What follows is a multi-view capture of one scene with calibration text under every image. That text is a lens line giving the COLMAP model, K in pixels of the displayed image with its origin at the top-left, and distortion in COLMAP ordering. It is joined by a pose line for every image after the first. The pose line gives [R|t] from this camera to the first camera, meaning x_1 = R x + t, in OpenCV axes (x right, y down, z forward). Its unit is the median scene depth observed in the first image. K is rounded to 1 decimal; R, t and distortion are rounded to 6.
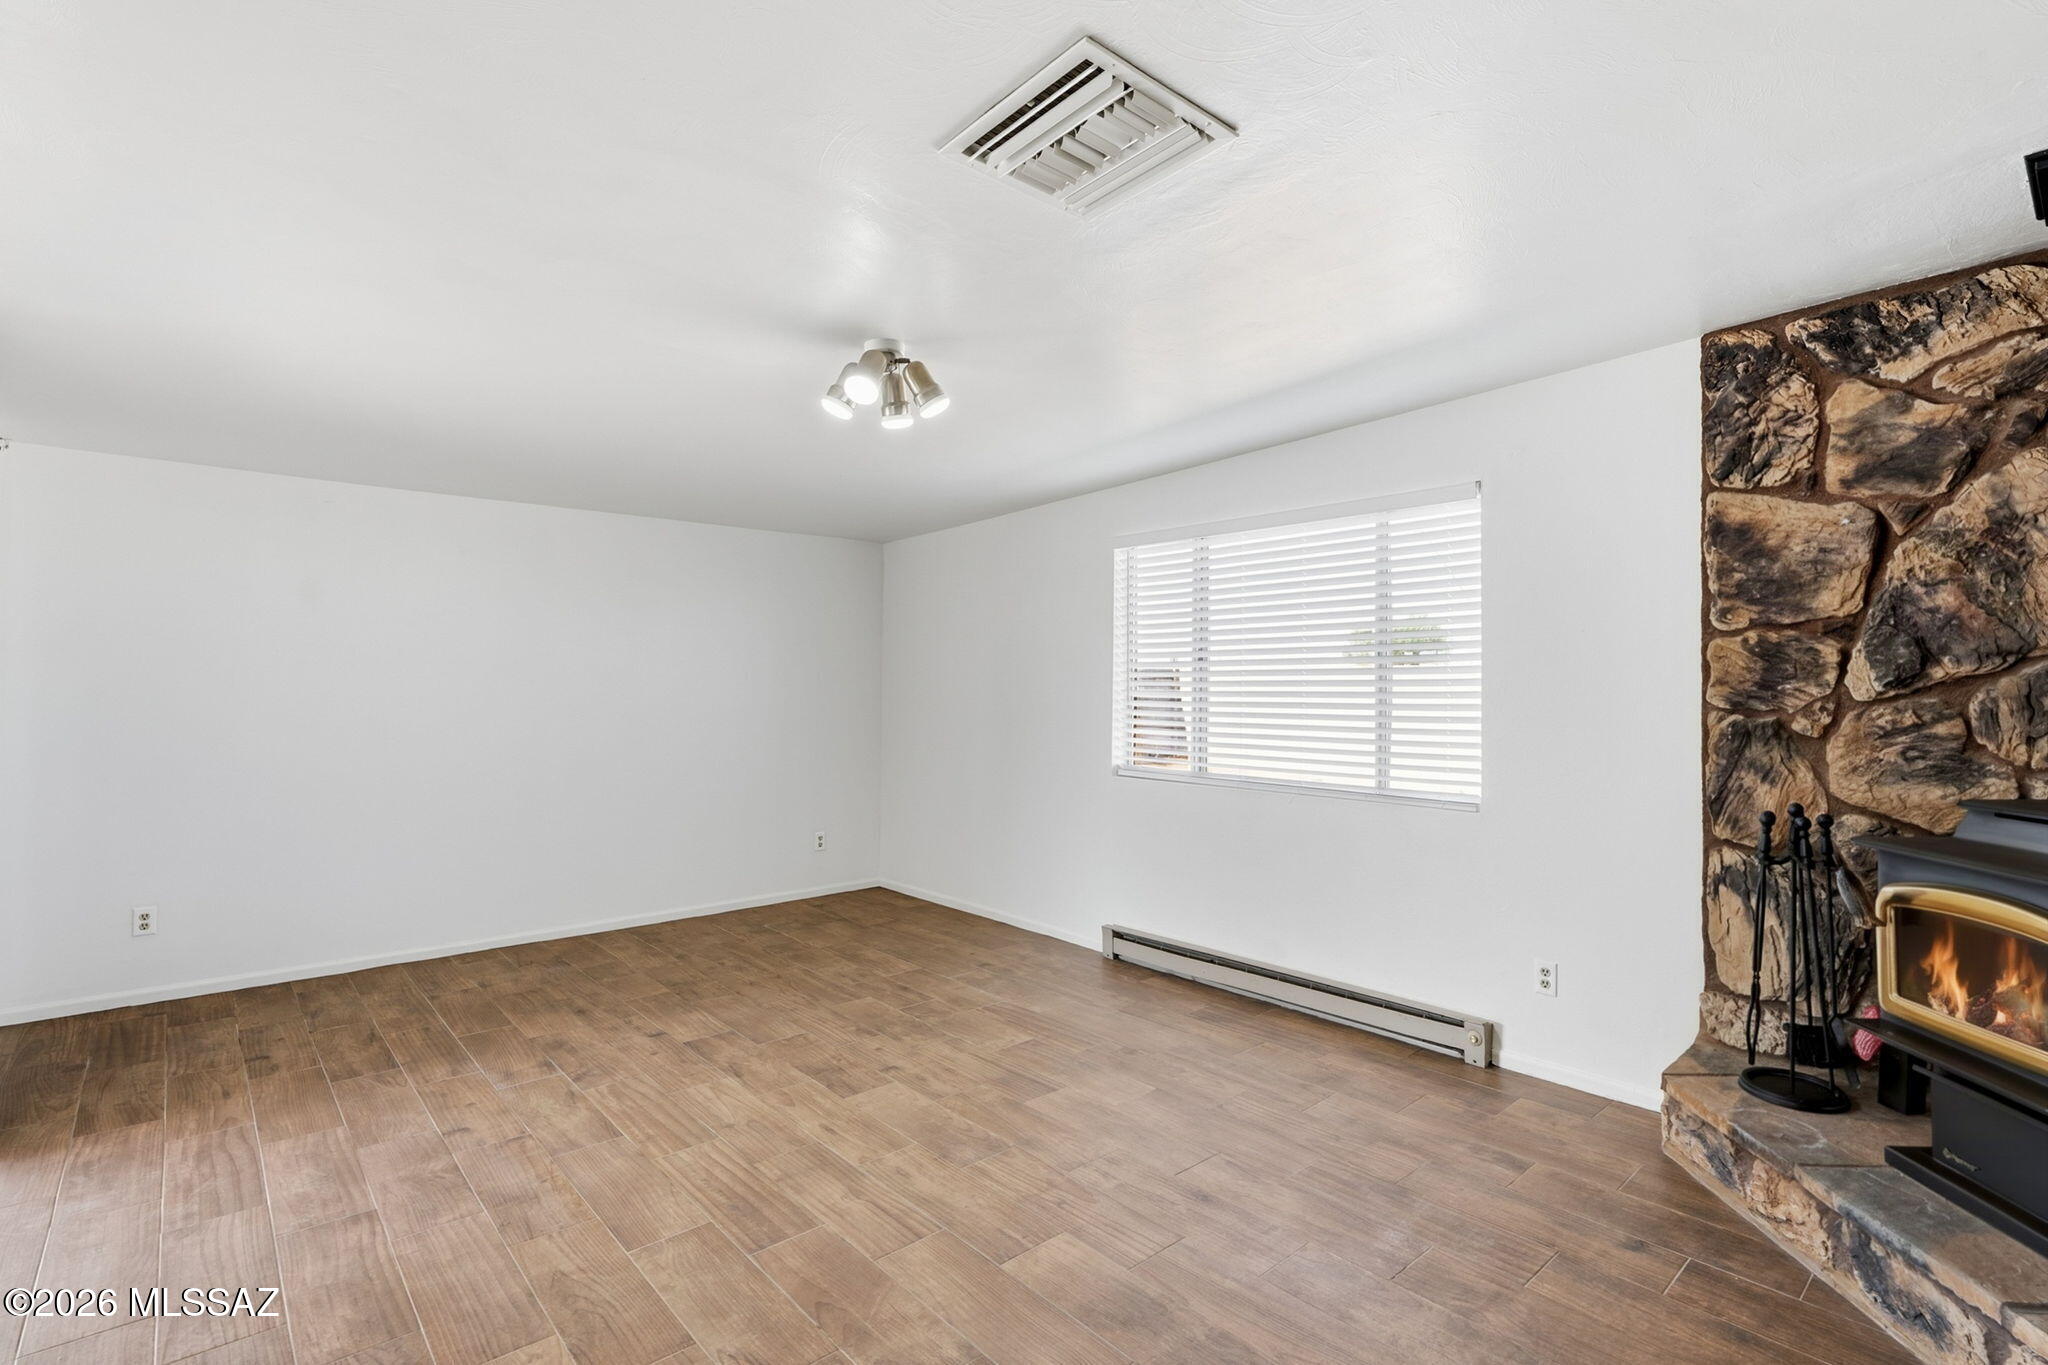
lens RADIAL K [[971.8, 0, 1024.0], [0, 971.8, 682.5], [0, 0, 1]] dist [-0.002776, 0.001084]
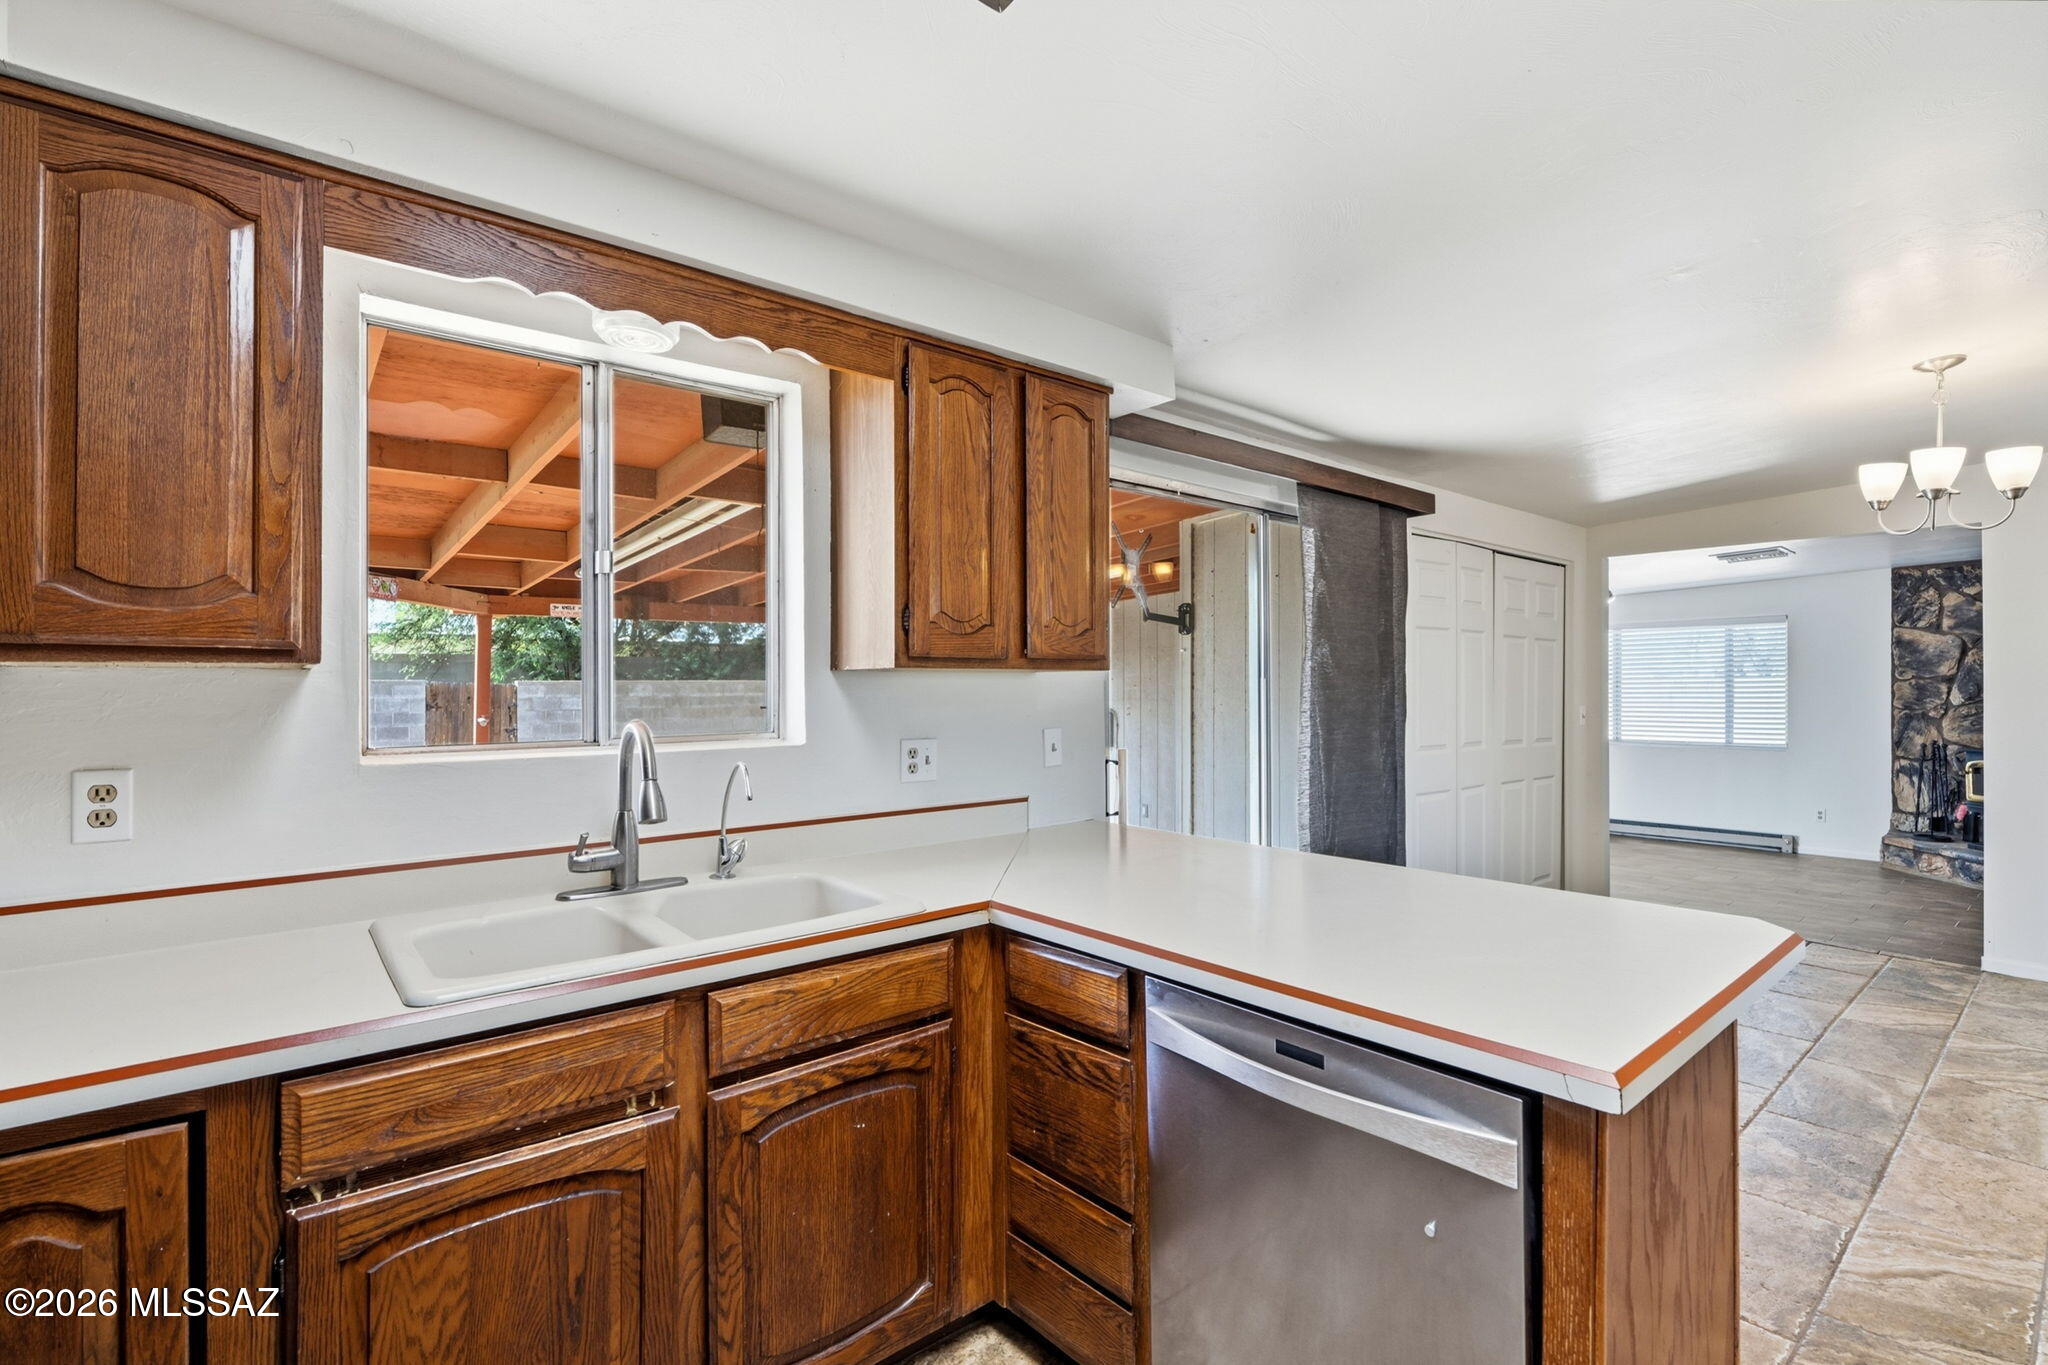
lens RADIAL K [[935.6, 0, 1026.7], [0, 935.6, 694.5], [0, 0, 1]] dist [-0.002391, 0.001373]
pose [[0.999754, -0.002234, -0.022072, -1.771567], [0.002429, 0.999958, 0.008832, -0.042260], [0.022051, -0.008883, 0.999717, -1.771492]]
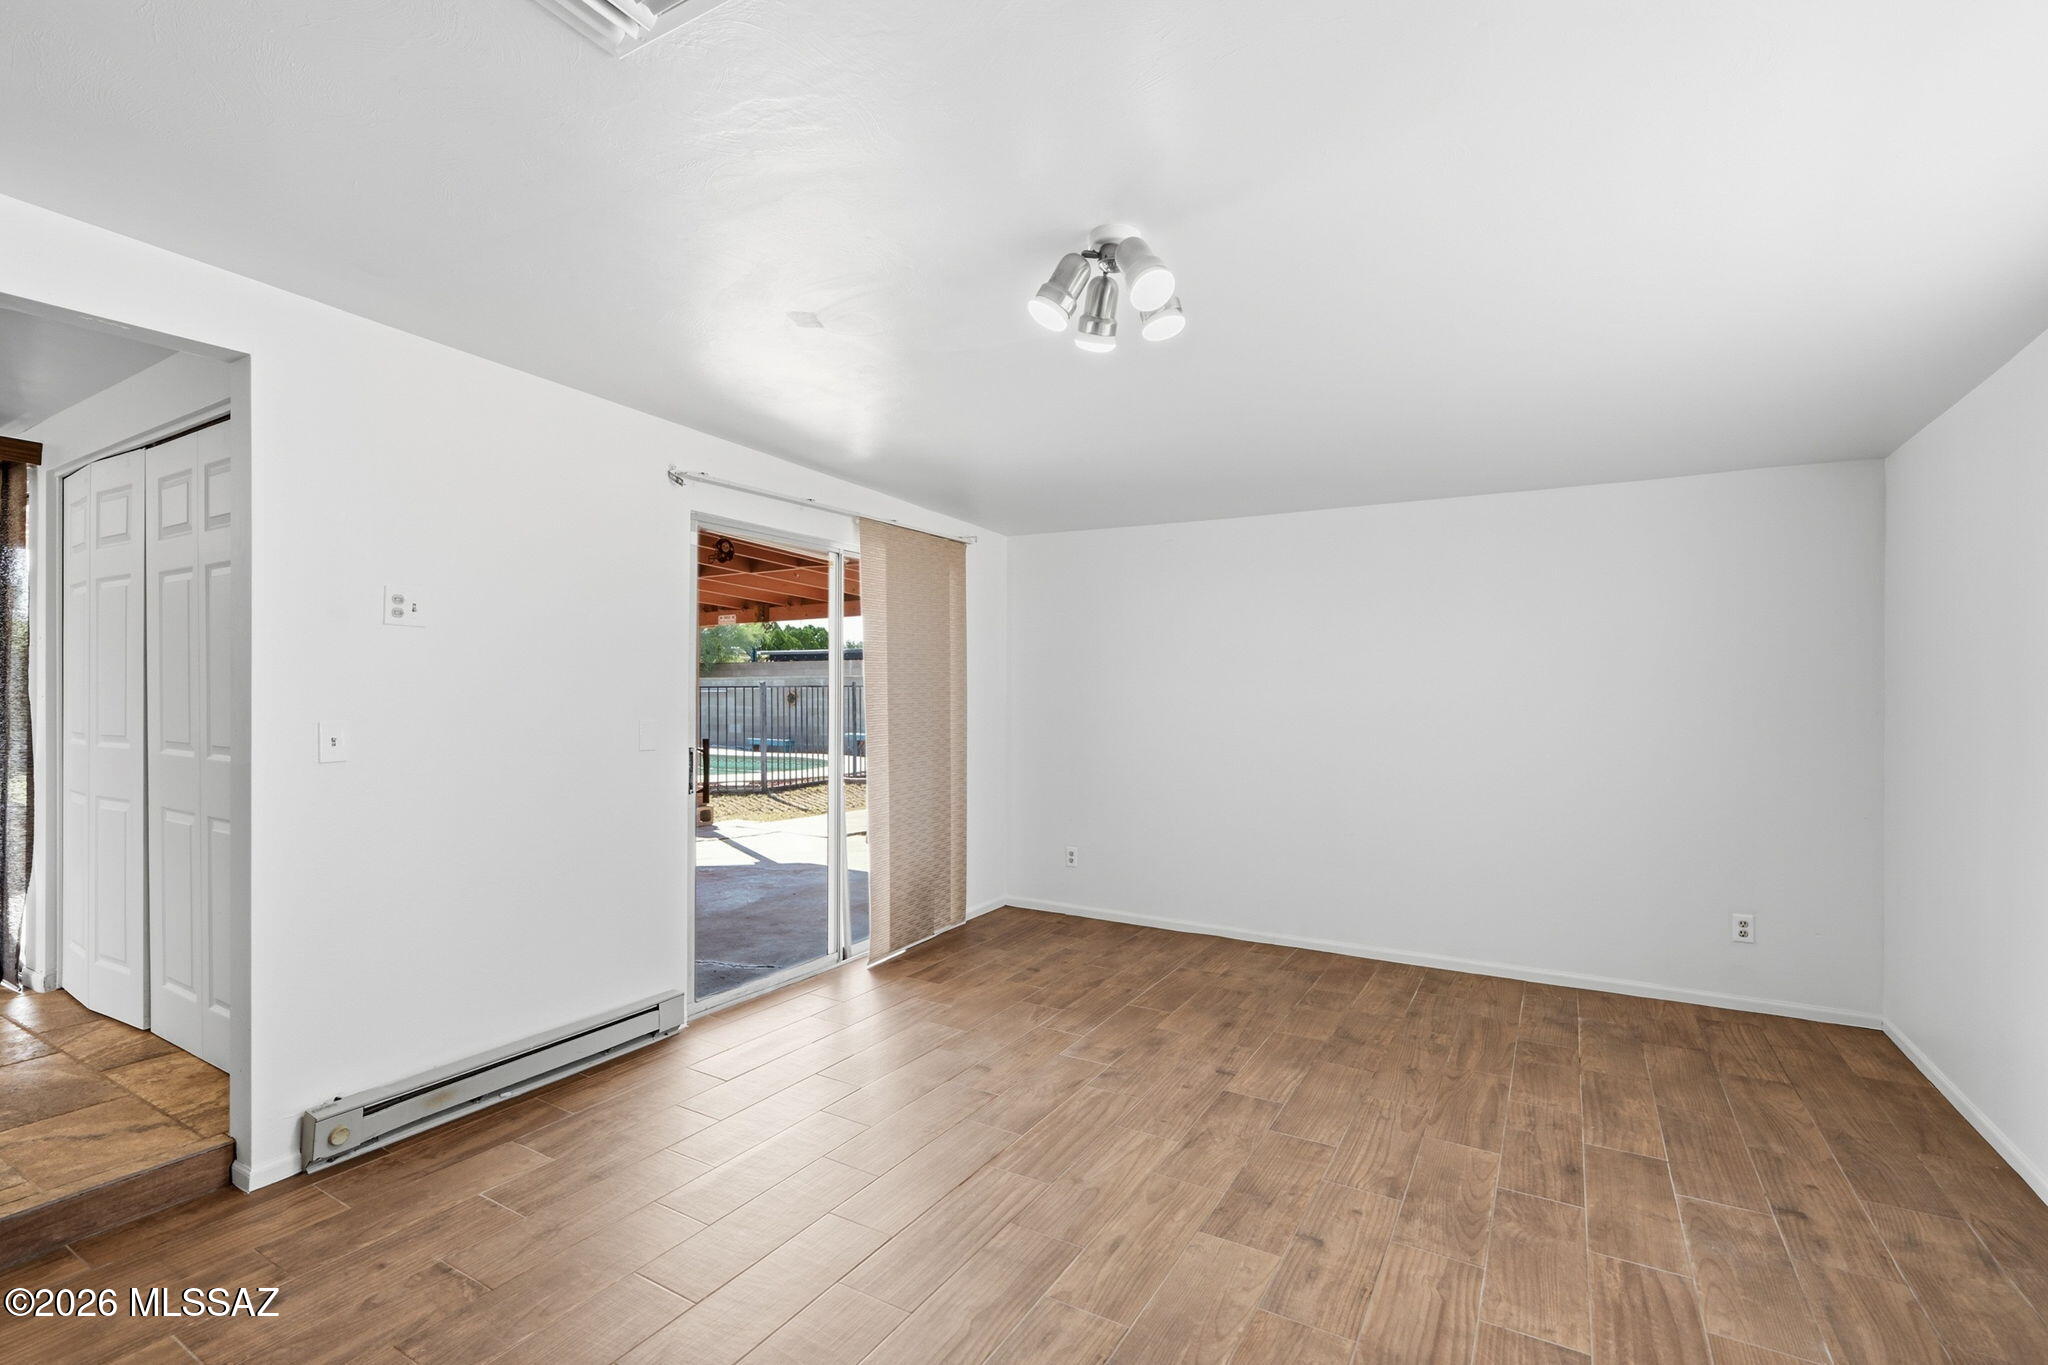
lens RADIAL K [[935.6, 0, 1026.7], [0, 935.6, 694.5], [0, 0, 1]] dist [-0.002391, 0.001373]
pose [[0.309571, 0.003993, -0.950868, 0.534416], [-0.002294, 0.999991, 0.003452, 0.005511], [0.950874, 0.001113, 0.309577, 0.733578]]
